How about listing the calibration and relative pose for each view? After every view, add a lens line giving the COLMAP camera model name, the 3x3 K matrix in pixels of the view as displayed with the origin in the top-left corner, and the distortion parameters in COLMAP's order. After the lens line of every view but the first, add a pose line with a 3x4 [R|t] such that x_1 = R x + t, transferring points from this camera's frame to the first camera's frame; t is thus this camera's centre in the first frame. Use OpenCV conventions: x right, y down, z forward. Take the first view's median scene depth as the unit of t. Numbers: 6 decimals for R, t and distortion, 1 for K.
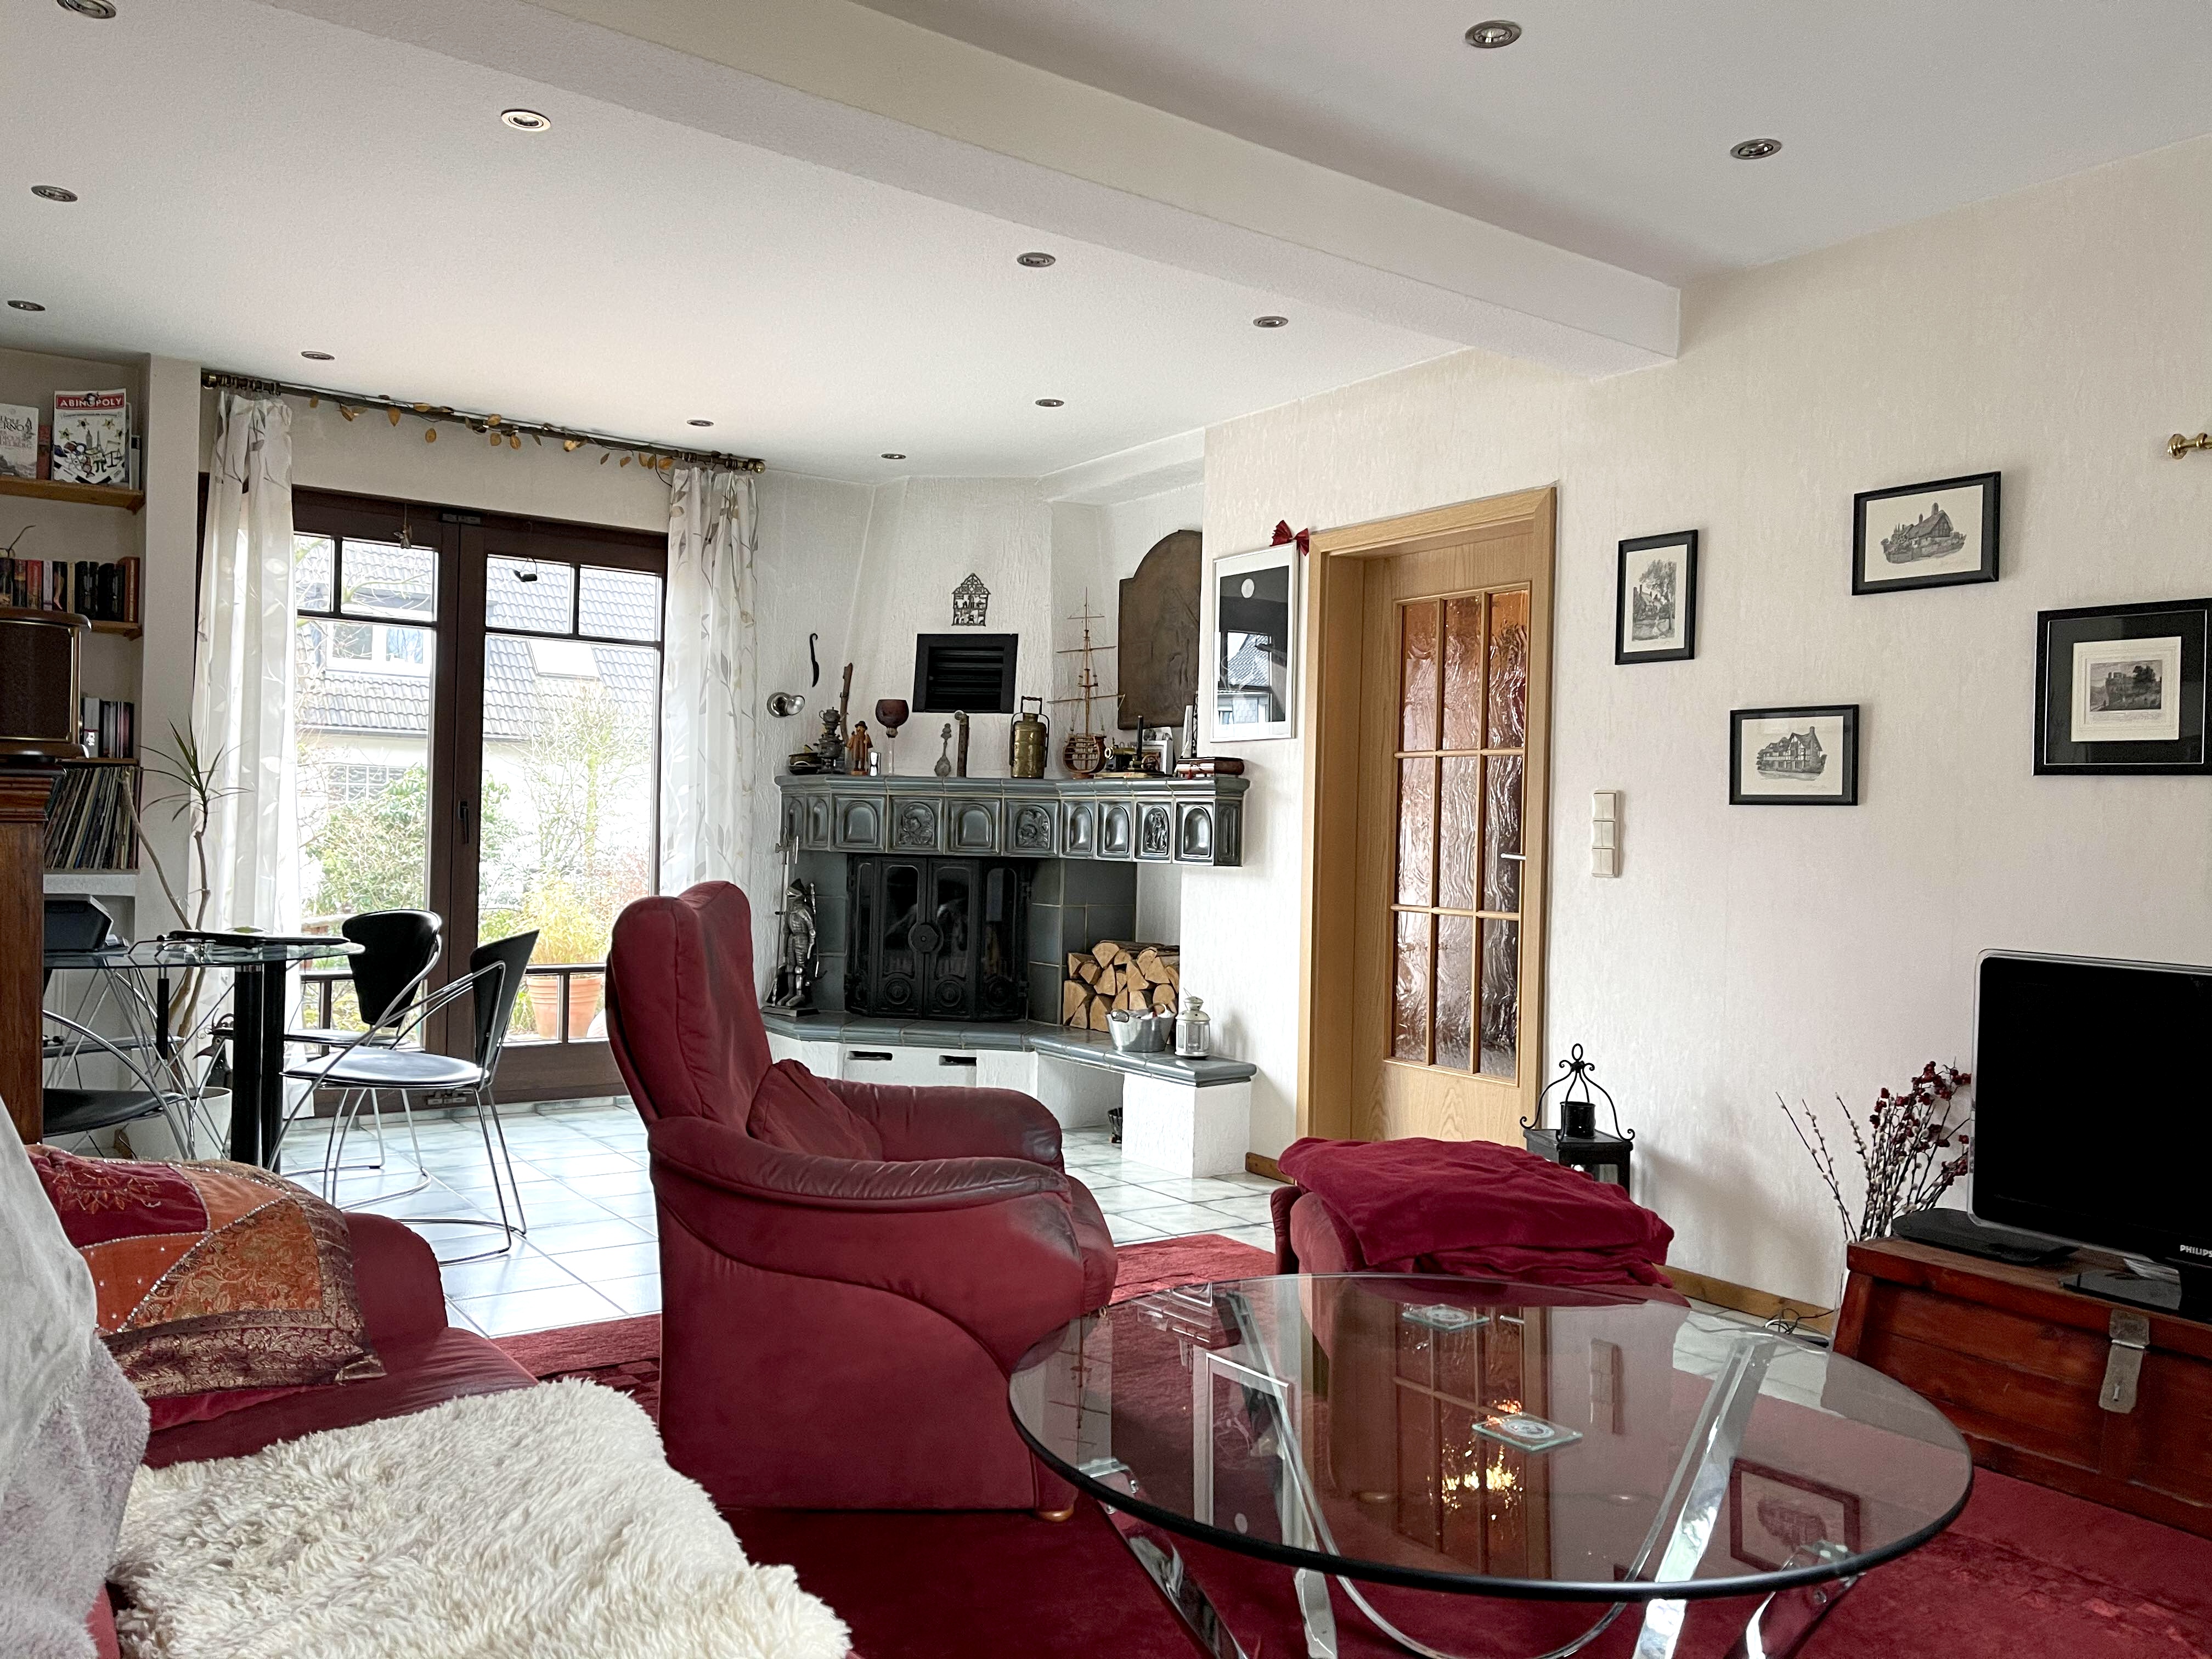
lens RADIAL K [[1647.4, 0, 1106.0], [0, 1647.4, 829.5], [0, 0, 1]] dist [-0.001112, 0.000751]
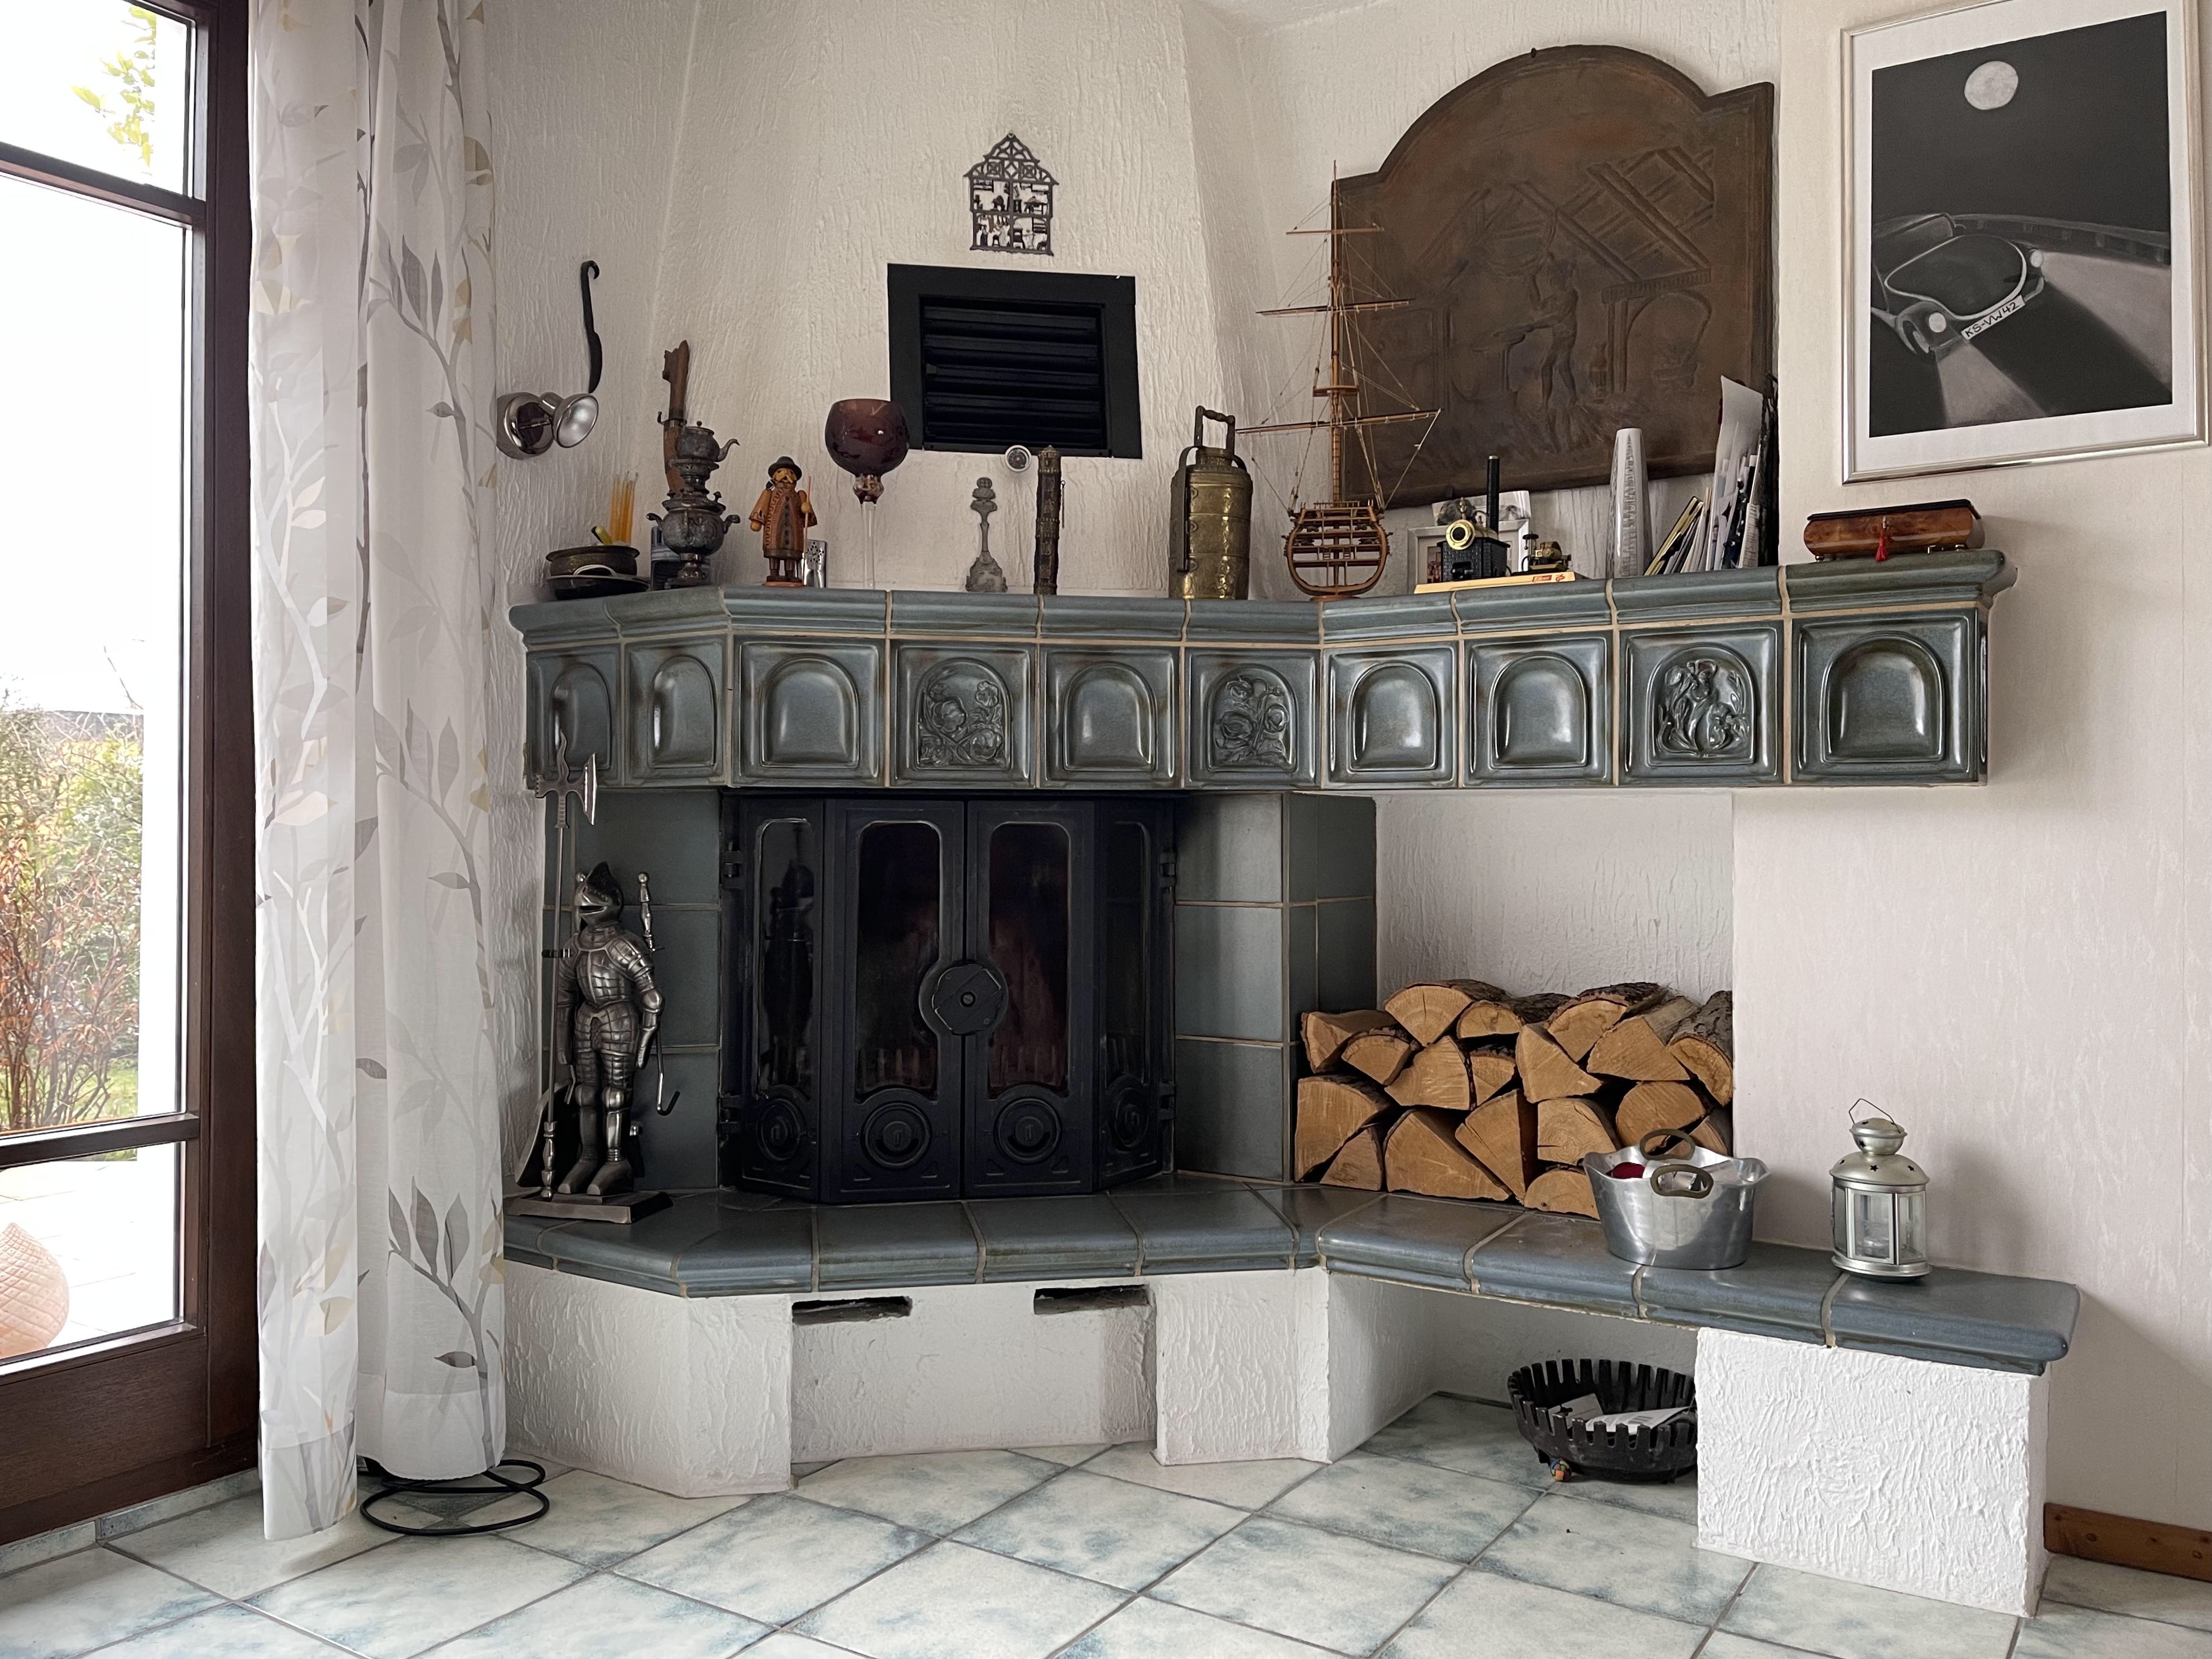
lens RADIAL K [[1730.0, 0, 1106.0], [0, 1730.0, 829.5], [0, 0, 1]] dist [-0.000861, -0.003865]
pose [[0.930319, -0.024241, 0.365950, -0.230434], [0.022608, 0.999706, 0.008748, 0.021358], [-0.366054, 0.000135, 0.930593, 0.586353]]
